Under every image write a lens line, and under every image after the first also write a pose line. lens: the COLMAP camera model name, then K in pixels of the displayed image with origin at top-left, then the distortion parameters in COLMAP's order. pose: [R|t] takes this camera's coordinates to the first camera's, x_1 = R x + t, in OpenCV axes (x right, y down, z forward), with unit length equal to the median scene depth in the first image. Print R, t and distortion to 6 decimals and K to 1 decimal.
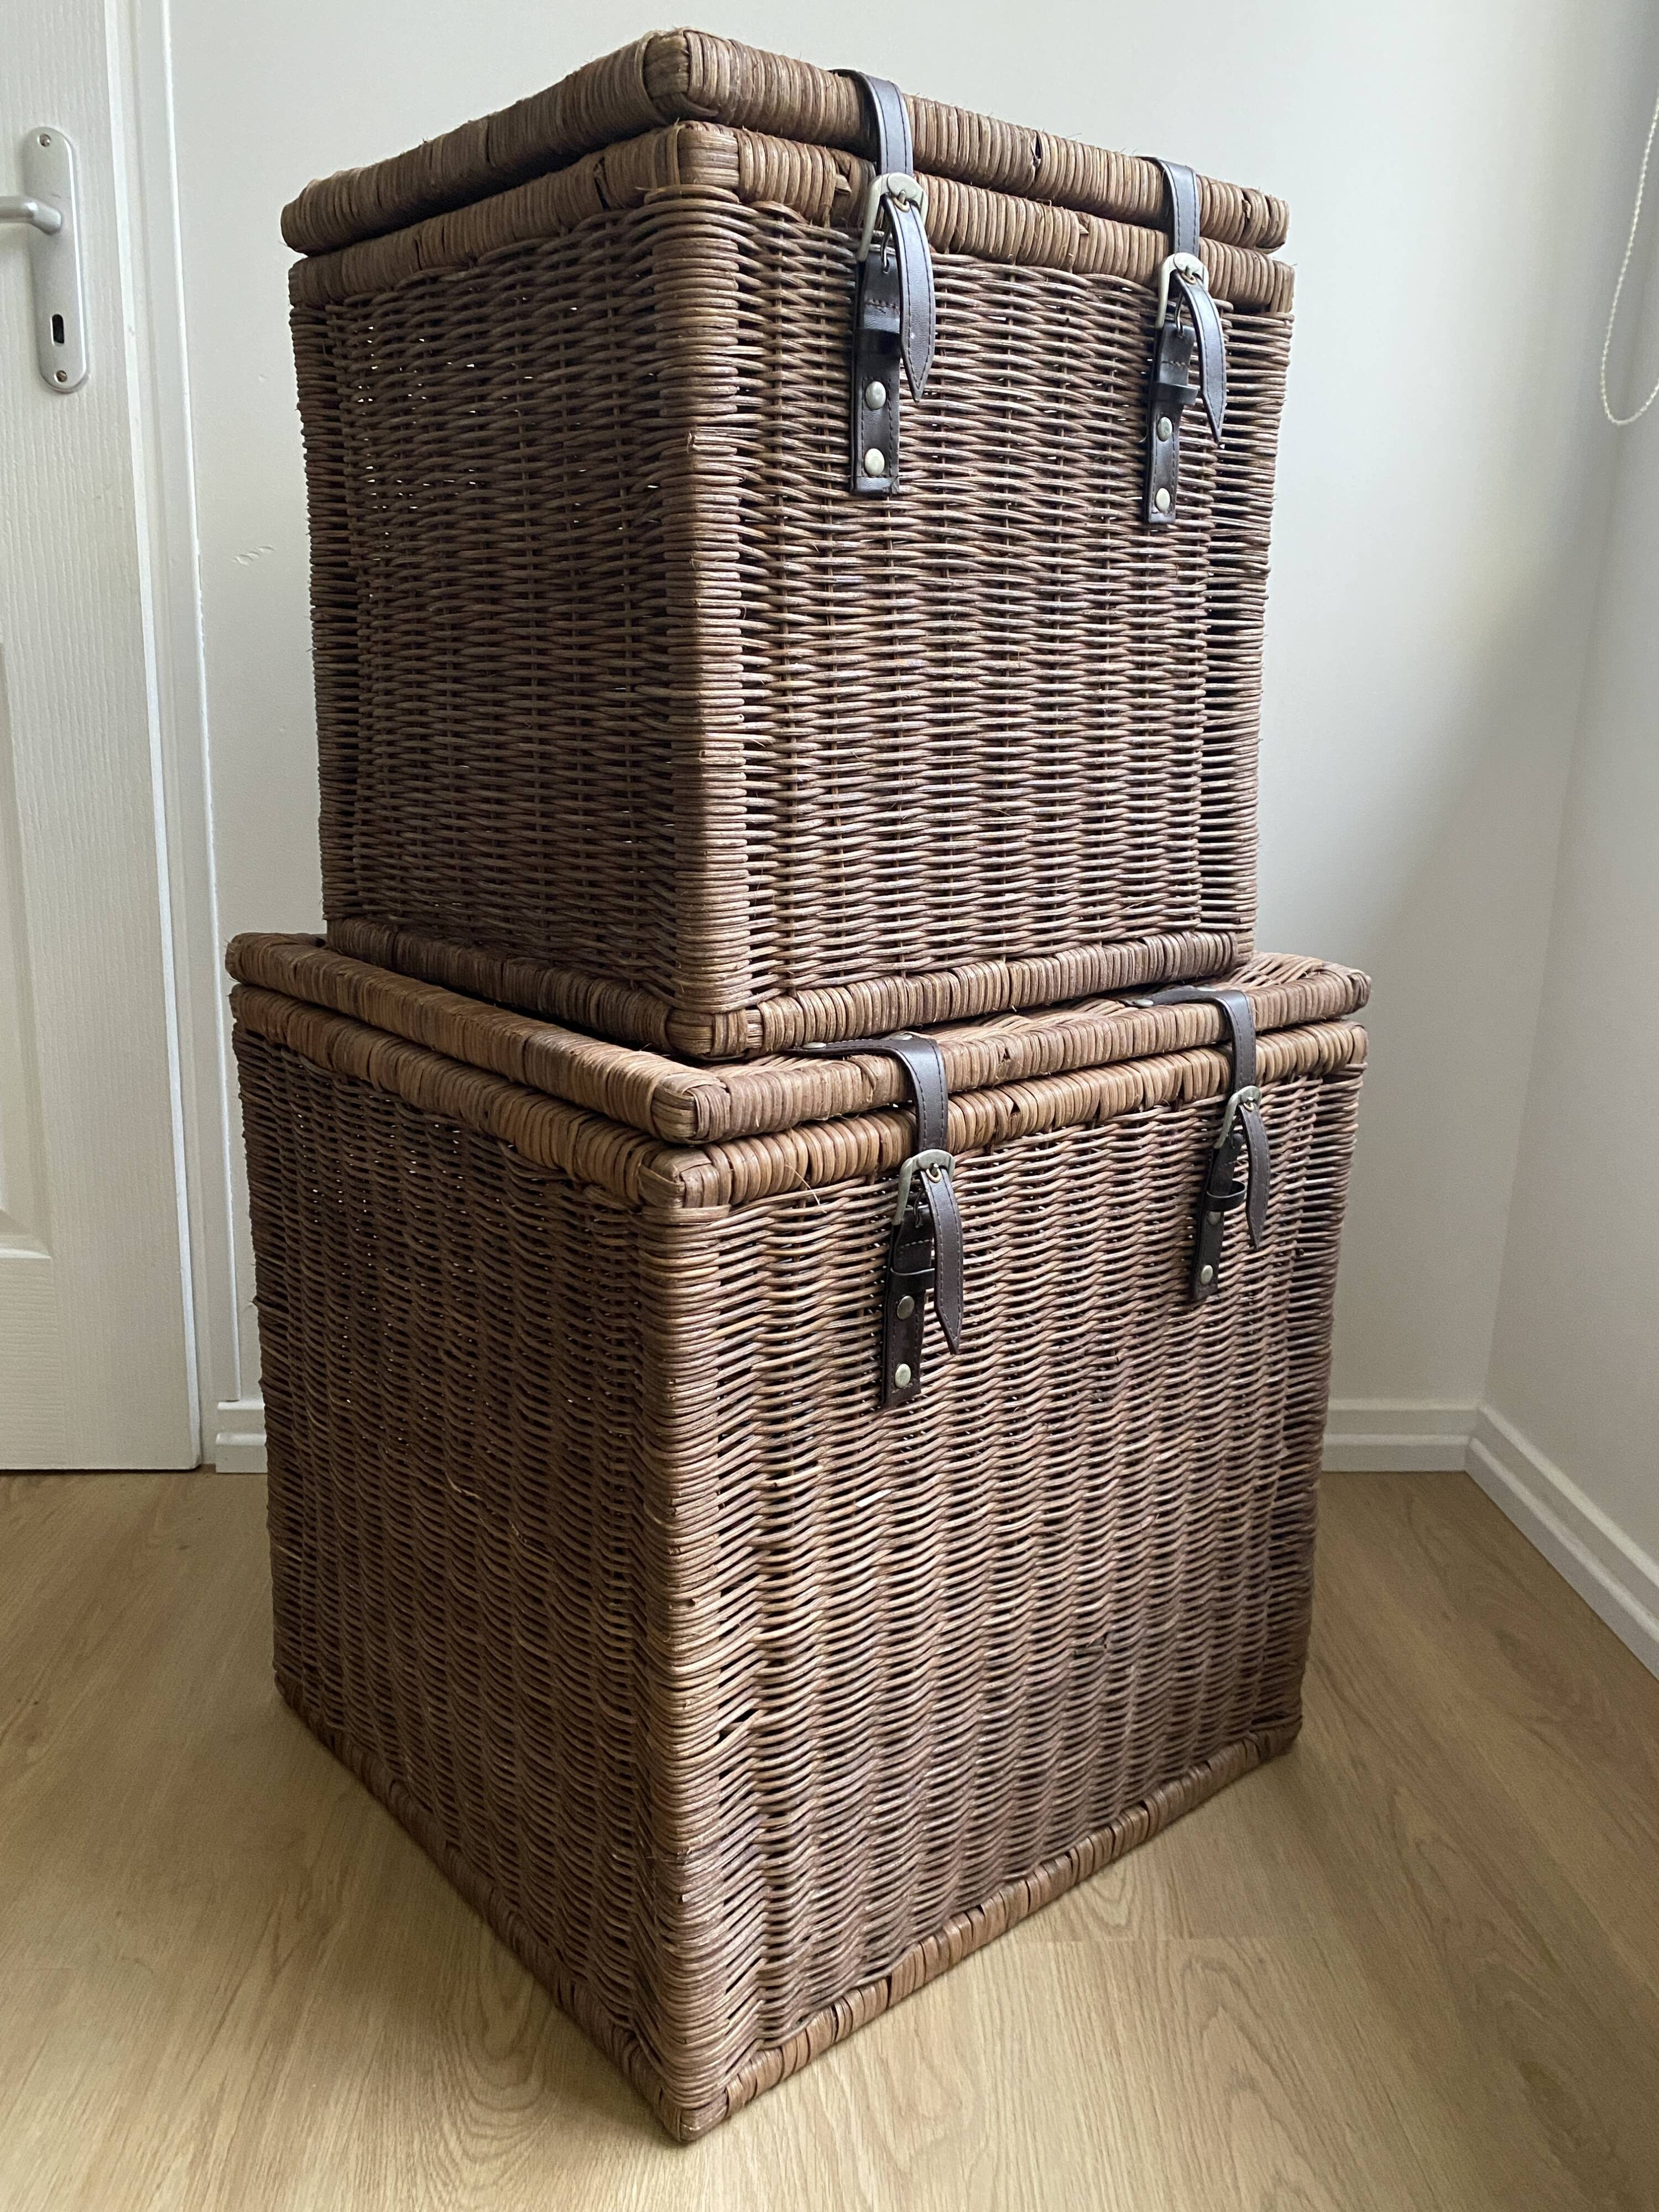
lens RADIAL K [[1727.7, 0, 833.5], [0, 1727.7, 1082.3], [0, 0, 1]] dist [0.003166, -0.020298]
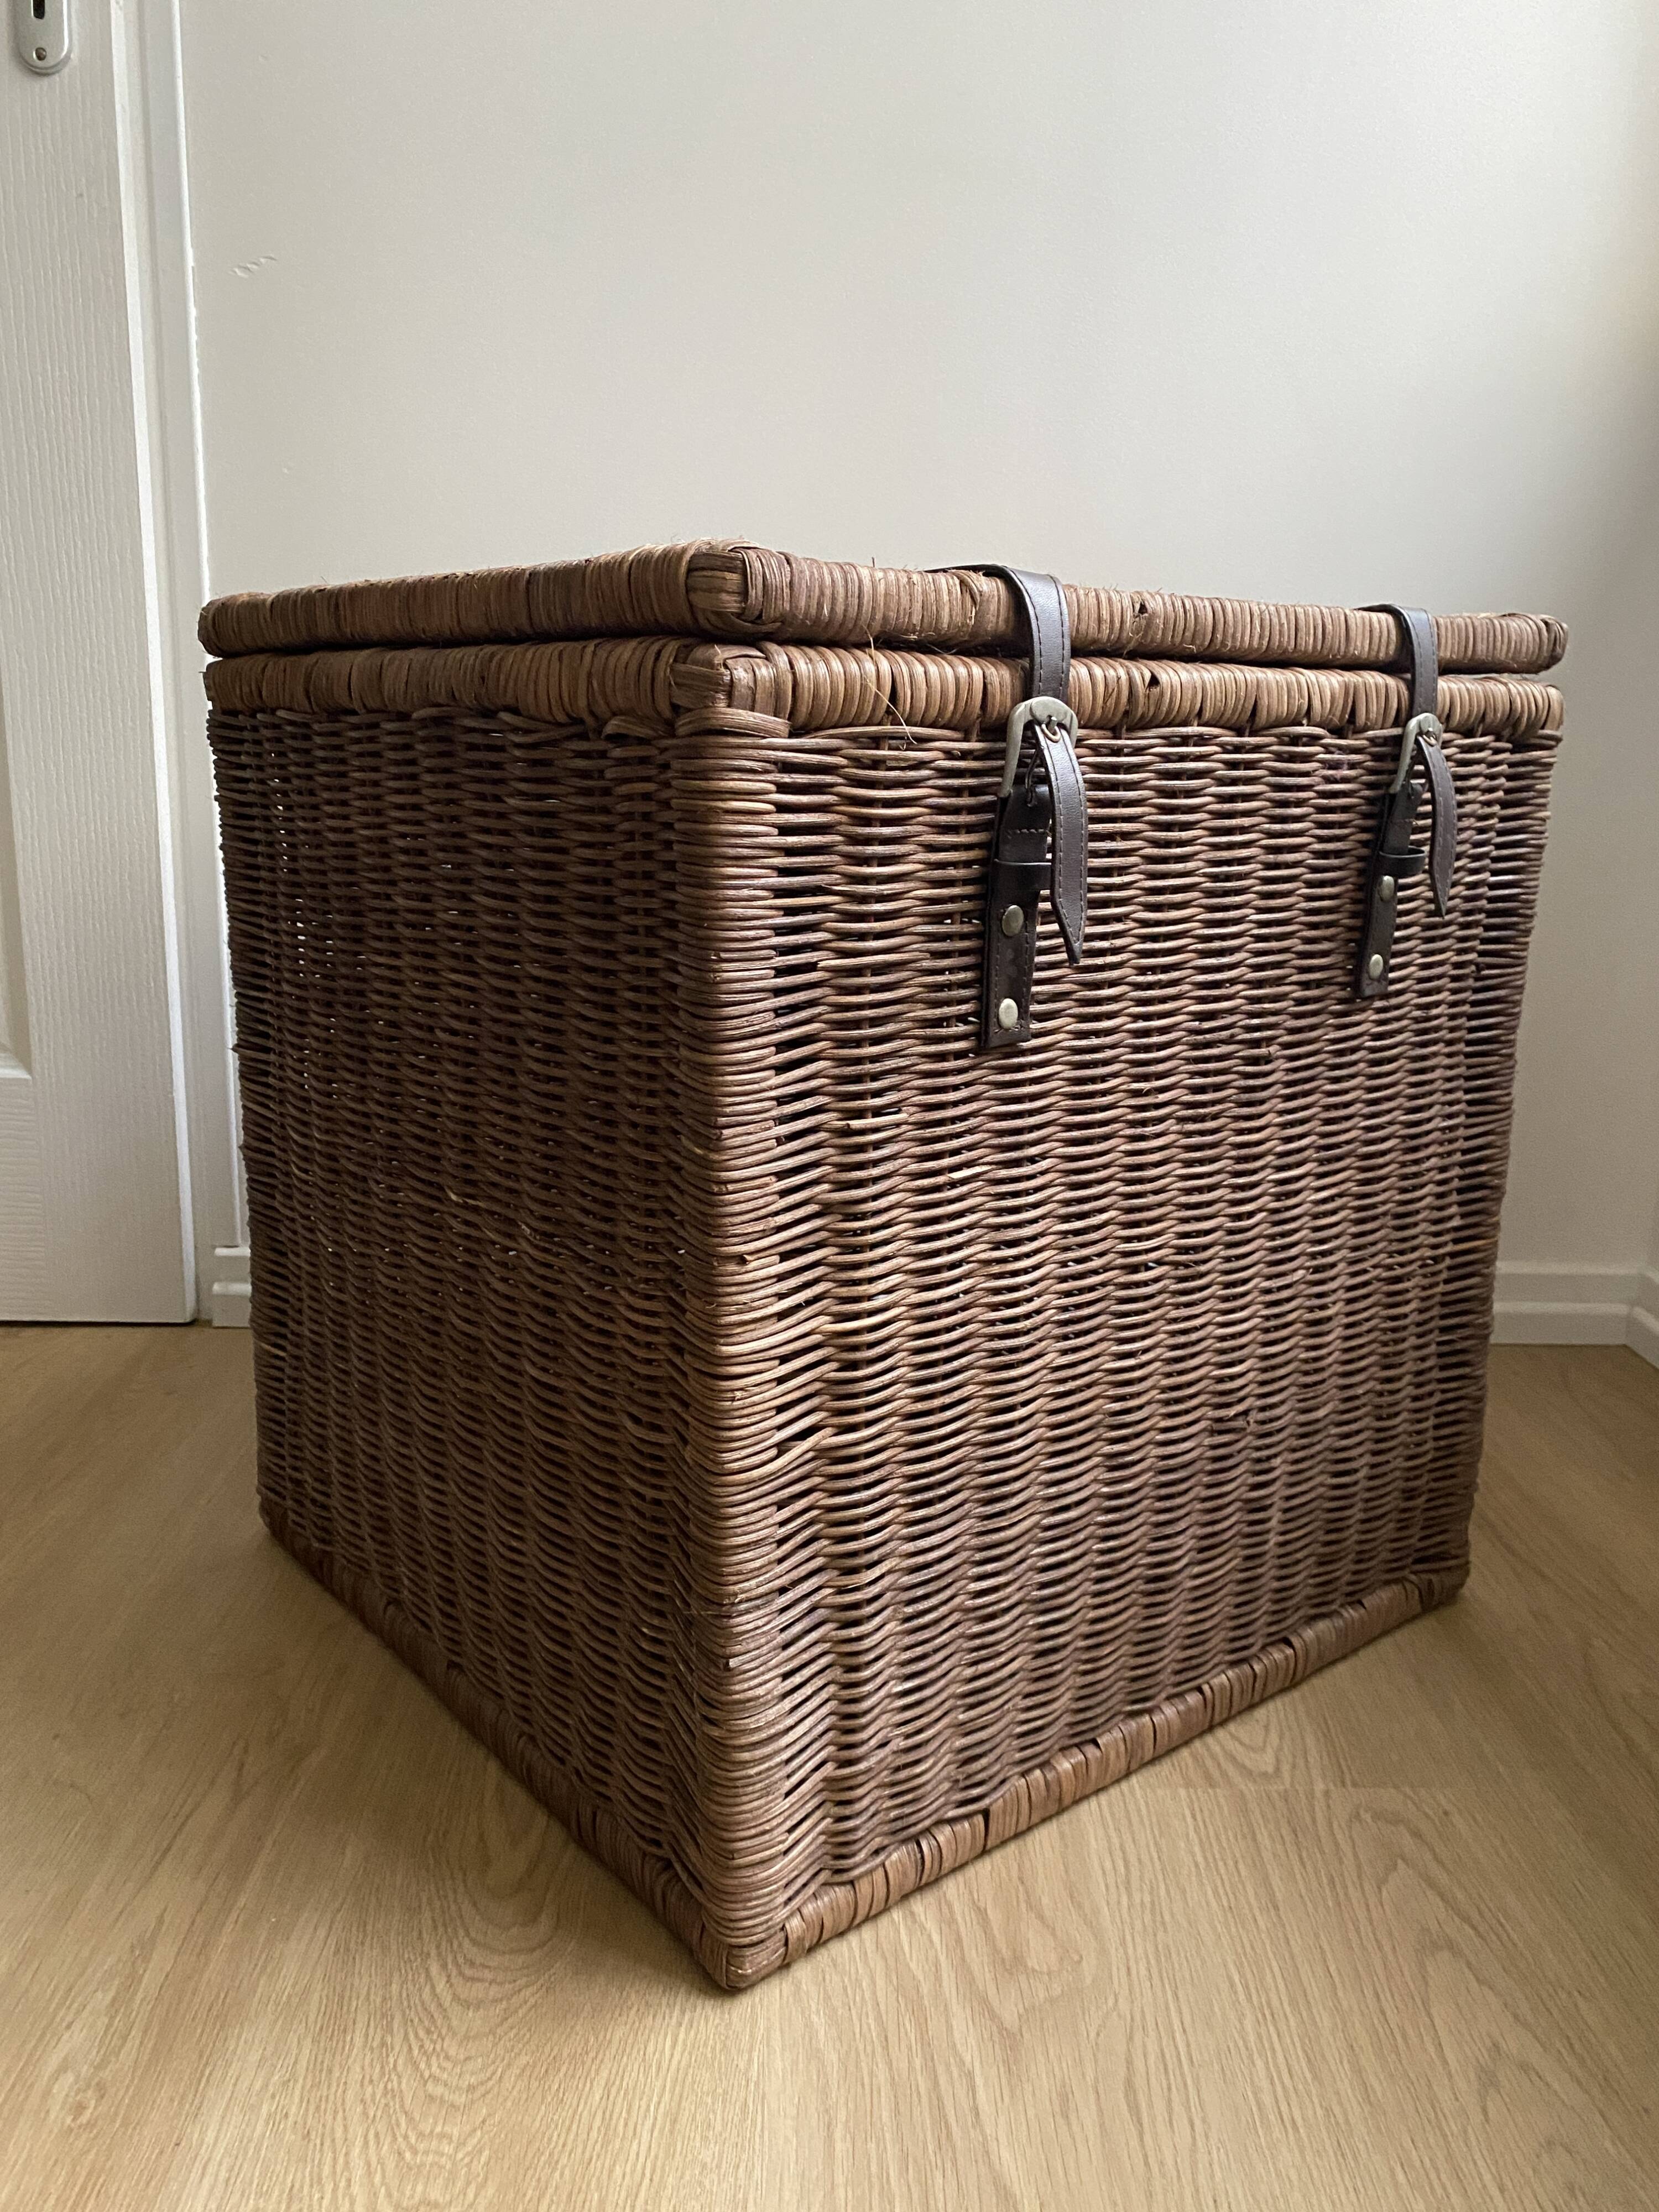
lens RADIAL K [[1727.7, 0, 817.0], [0, 1727.7, 1108.3], [0, 0, 1]] dist [0.003166, -0.020298]
pose [[0.999216, 0.001121, -0.039577, -0.014961], [-0.001548, 0.999941, -0.010776, 0.199001], [0.039563, 0.010829, 0.999158, 0.188905]]
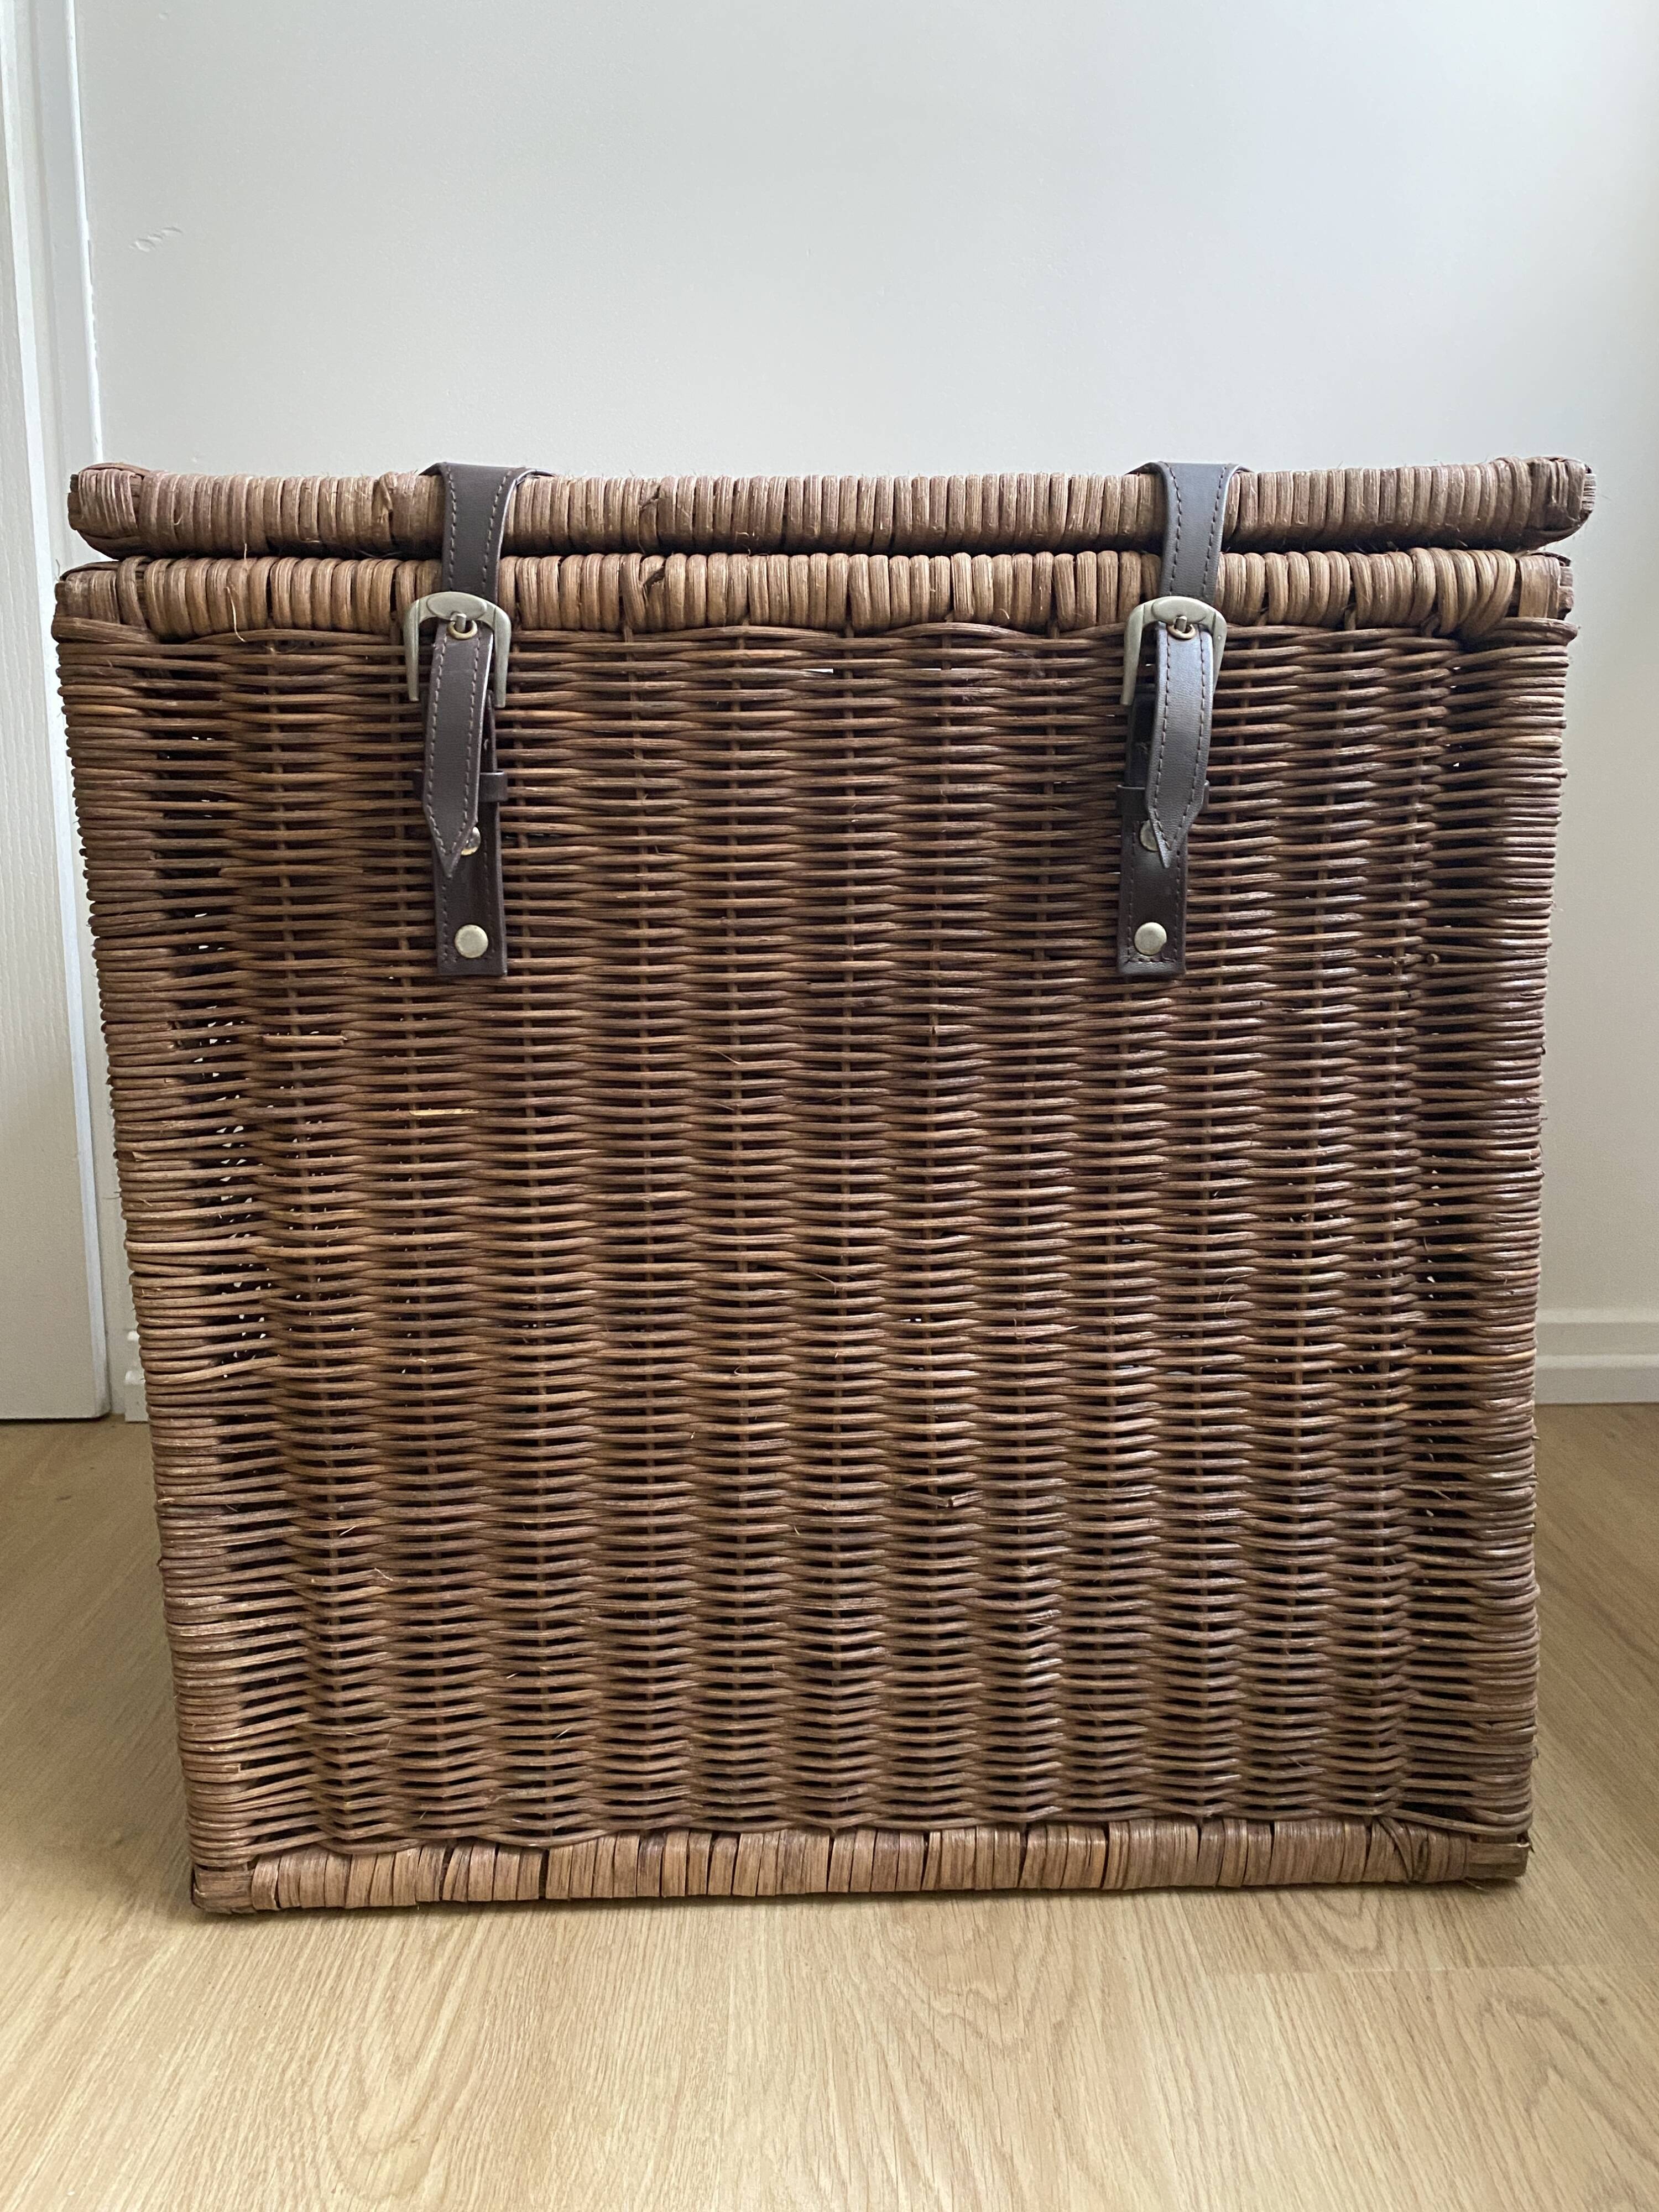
lens RADIAL K [[1727.7, 0, 816.8], [0, 1727.7, 1126.1], [0, 0, 1]] dist [0.003166, -0.020298]
pose [[0.774784, 0.069764, -0.628365, 0.549916], [-0.121493, 0.991798, -0.039689, 0.231926], [0.620442, 0.107093, 0.776906, 0.476786]]
